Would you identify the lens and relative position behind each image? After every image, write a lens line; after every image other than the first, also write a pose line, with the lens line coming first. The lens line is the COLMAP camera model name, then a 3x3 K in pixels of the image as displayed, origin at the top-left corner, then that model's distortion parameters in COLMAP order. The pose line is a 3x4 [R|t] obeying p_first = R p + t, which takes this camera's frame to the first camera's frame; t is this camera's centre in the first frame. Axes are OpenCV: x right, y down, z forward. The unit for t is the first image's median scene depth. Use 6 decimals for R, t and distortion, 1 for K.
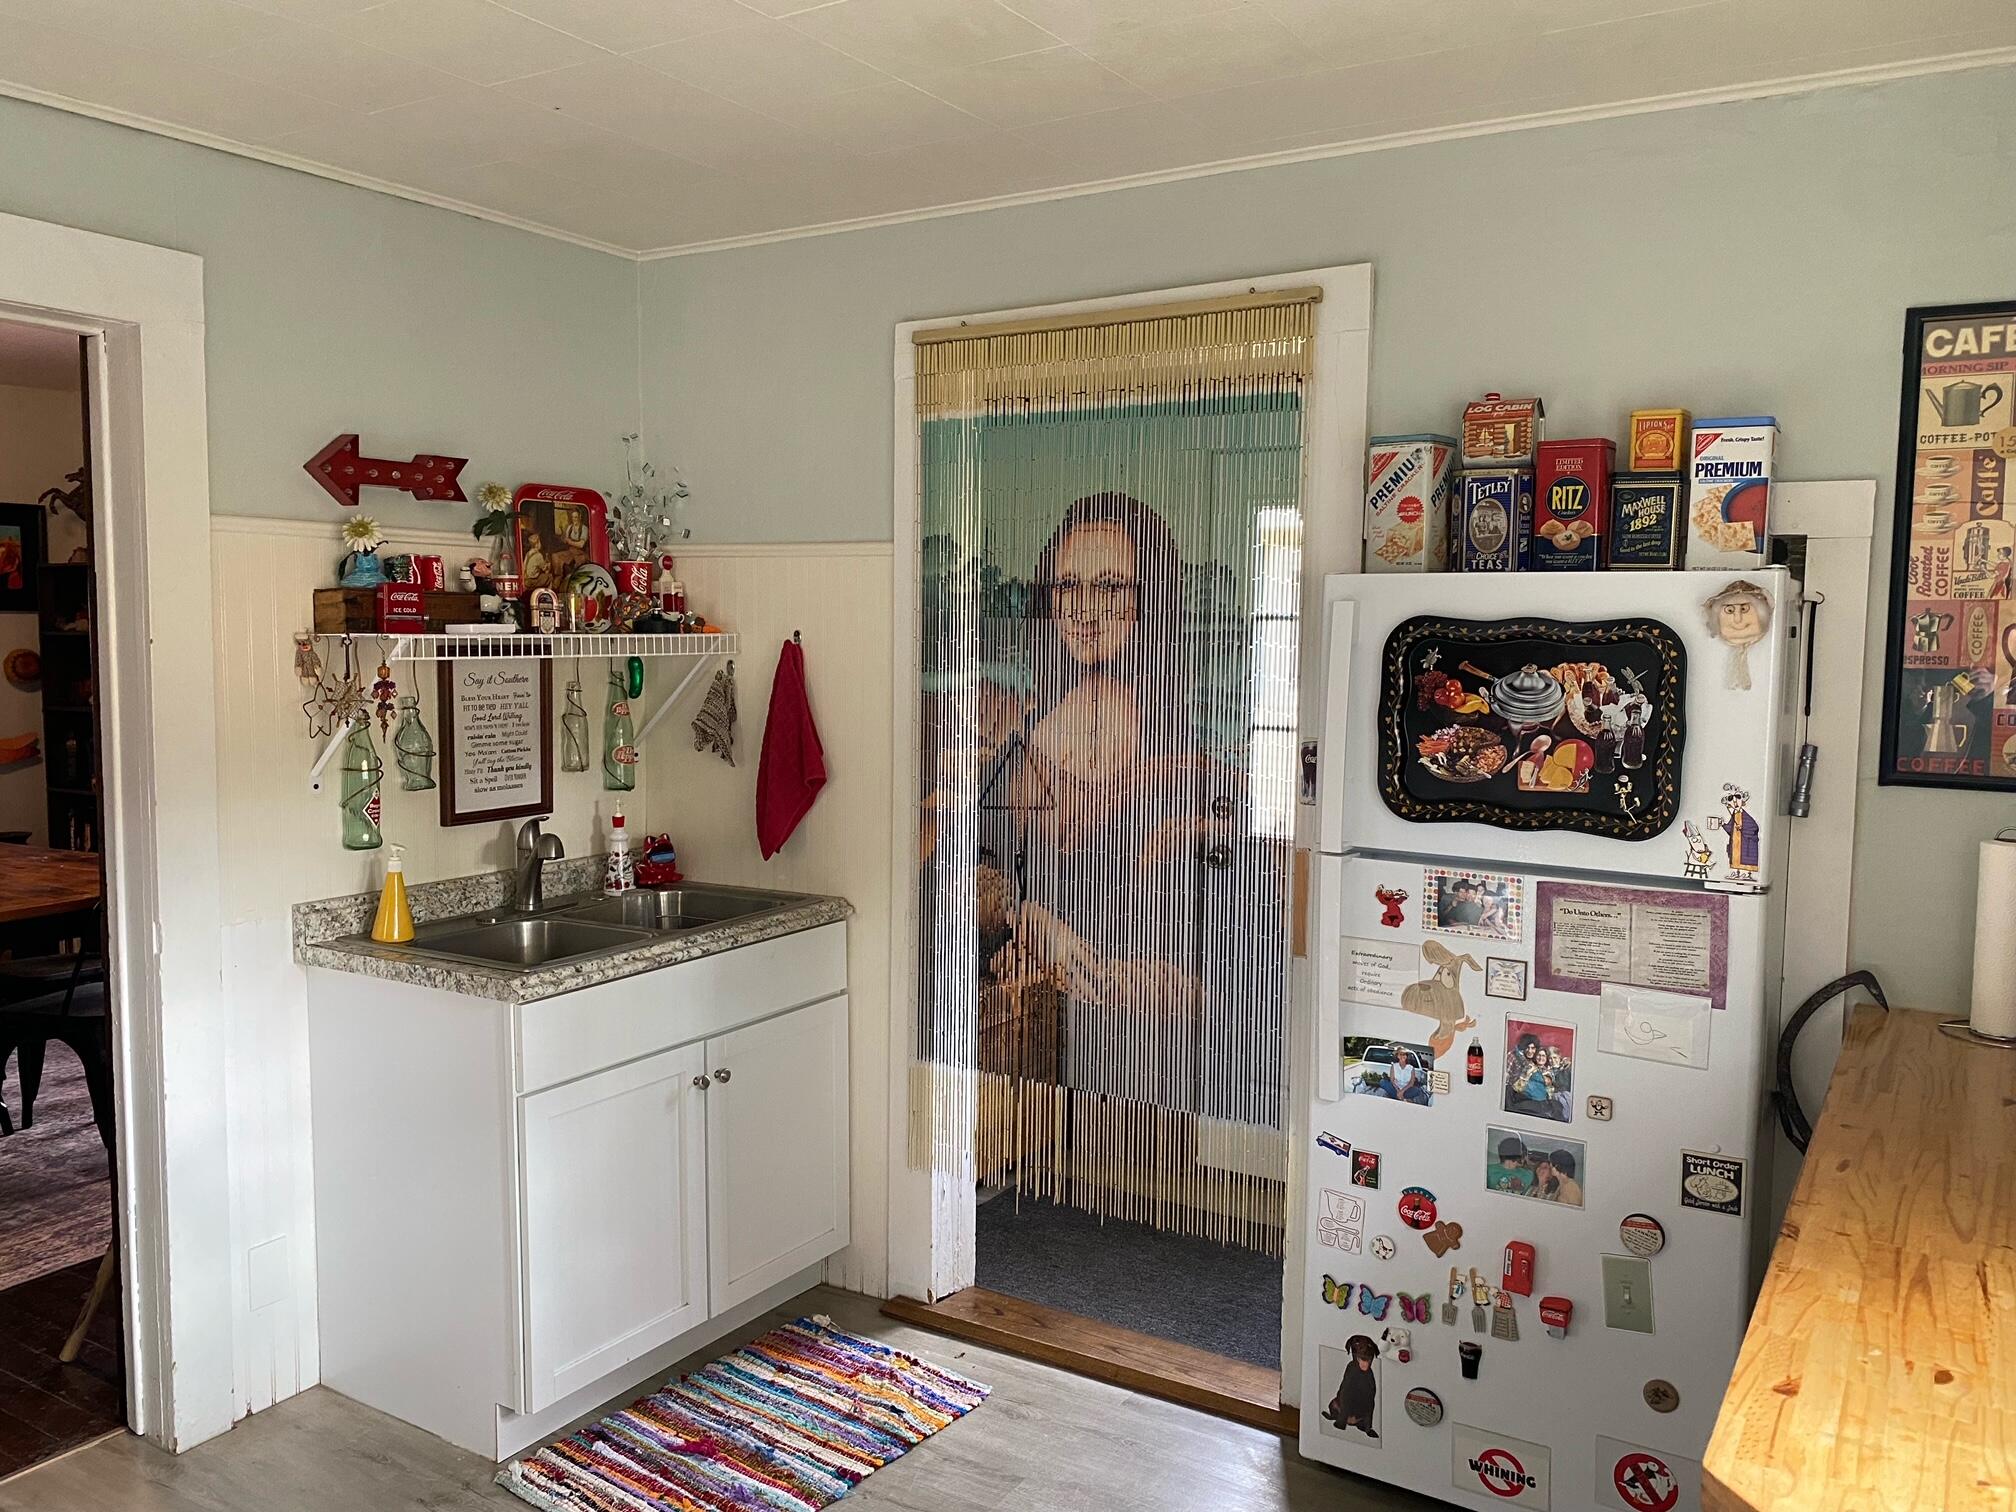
lens RADIAL K [[1538.6, 0, 1008.8], [0, 1538.6, 746.8], [0, 0, 1]] dist [0.051147, -0.058486]
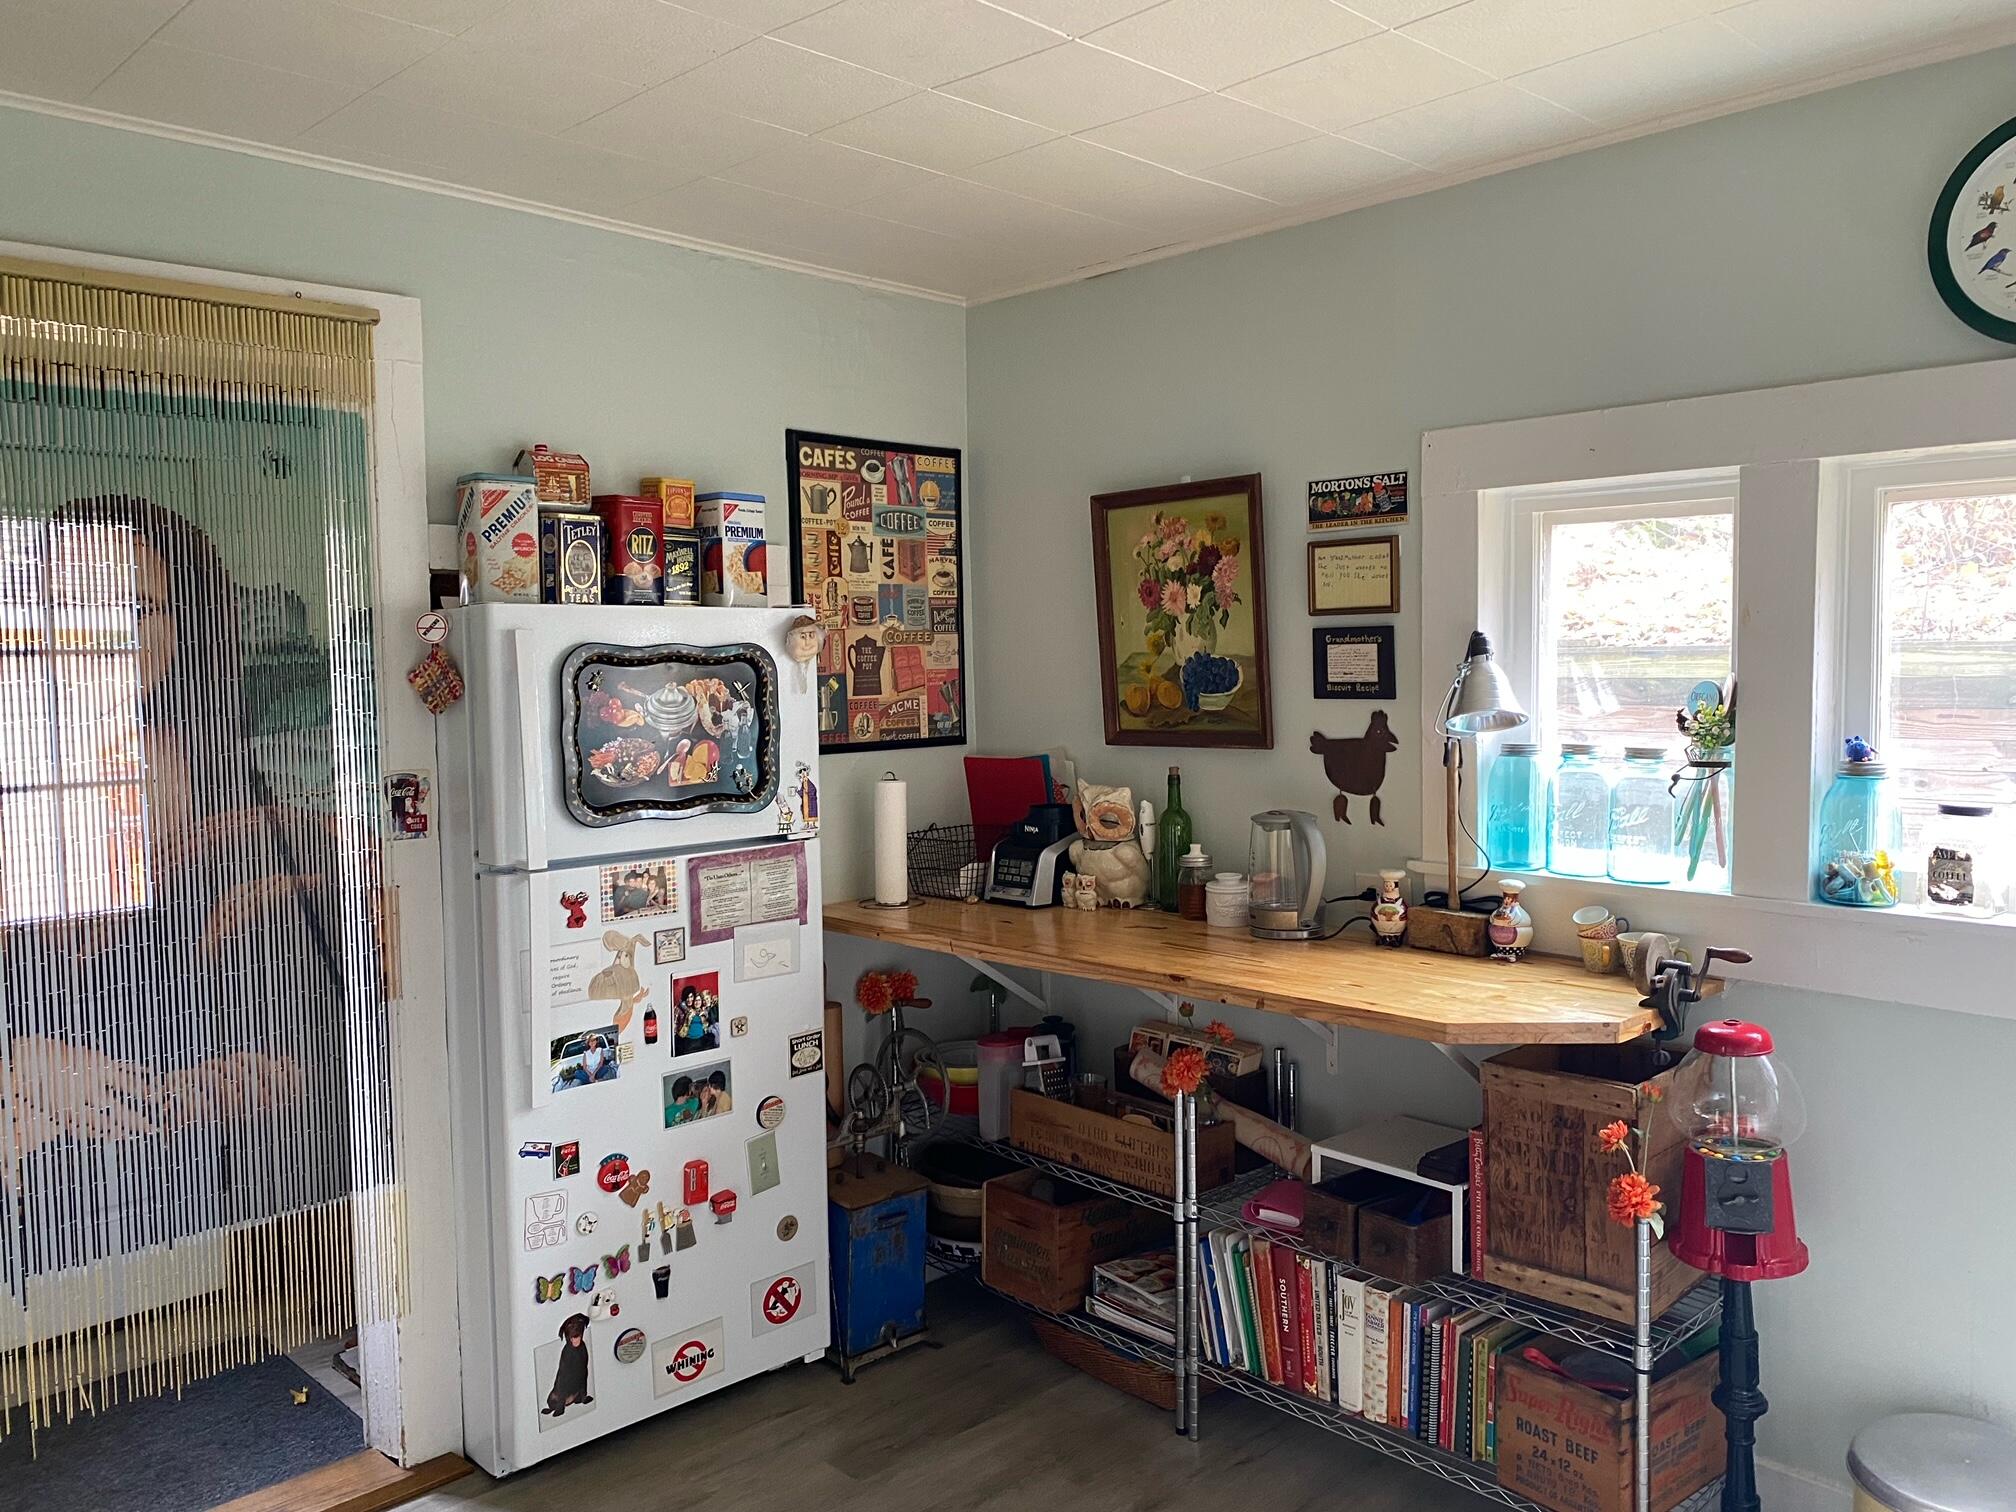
lens RADIAL K [[1538.6, 0, 1009.5], [0, 1538.6, 742.3], [0, 0, 1]] dist [0.051147, -0.058486]
pose [[0.242708, -0.072914, 0.967355, -0.749917], [0.097555, 0.993951, 0.050442, -0.040287], [-0.965182, 0.082127, 0.248353, 0.437494]]
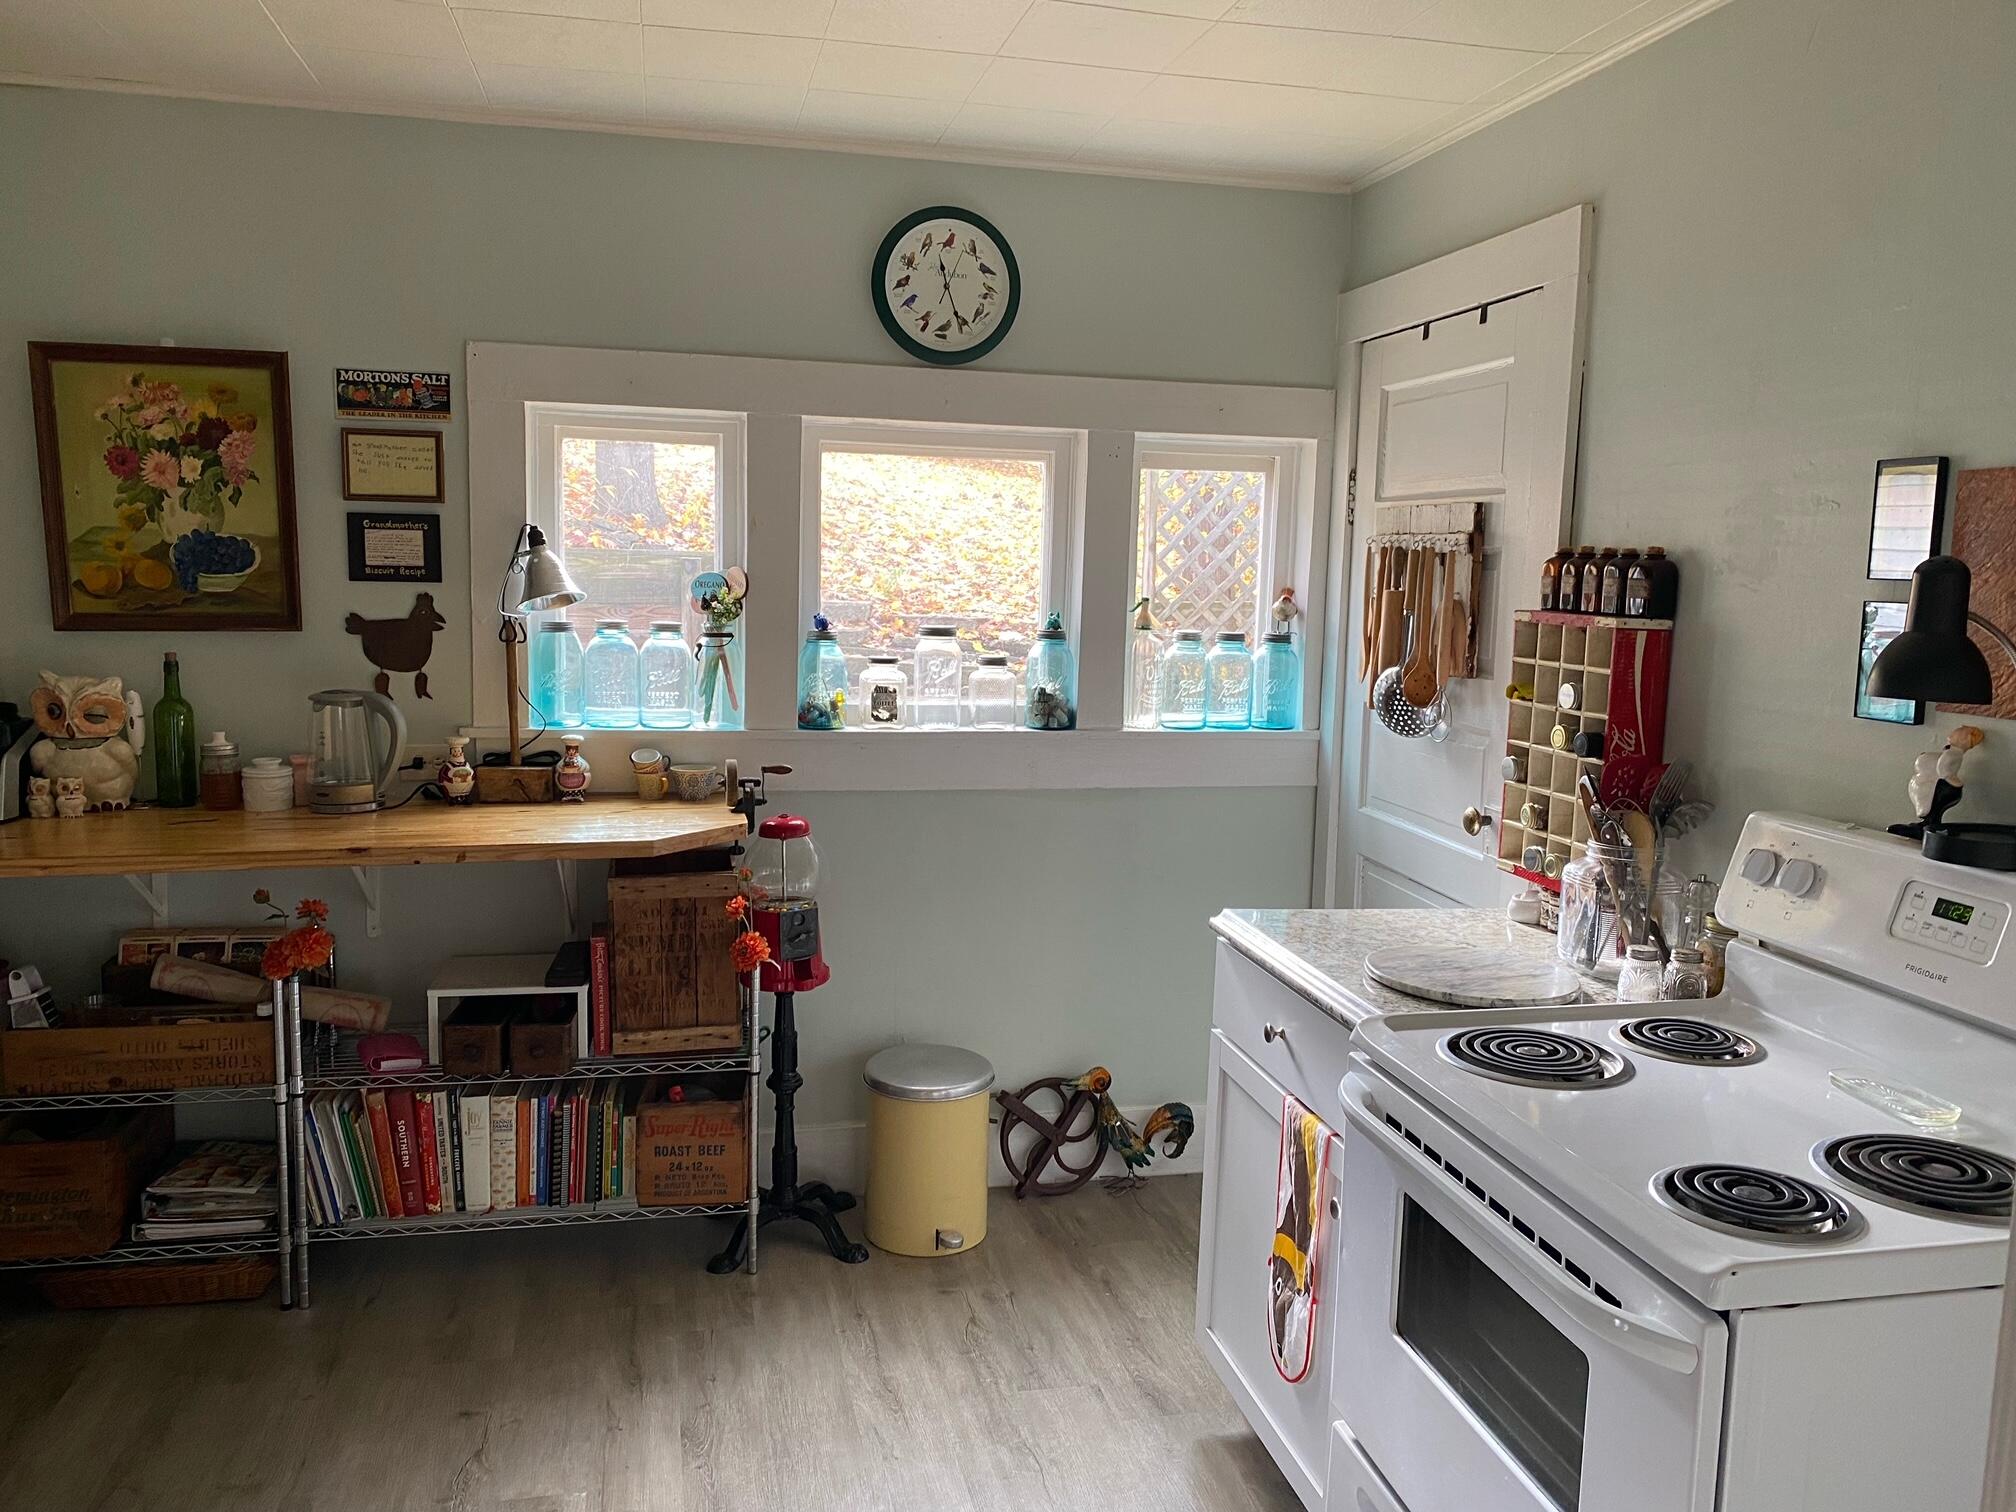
lens RADIAL K [[1538.6, 0, 1006.9], [0, 1538.6, 759.7], [0, 0, 1]] dist [0.051147, -0.058486]
pose [[-0.703406, -0.118323, 0.700871, -0.795620], [0.026292, 0.981041, 0.192009, -0.076094], [-0.710302, 0.153488, -0.686959, 1.020215]]
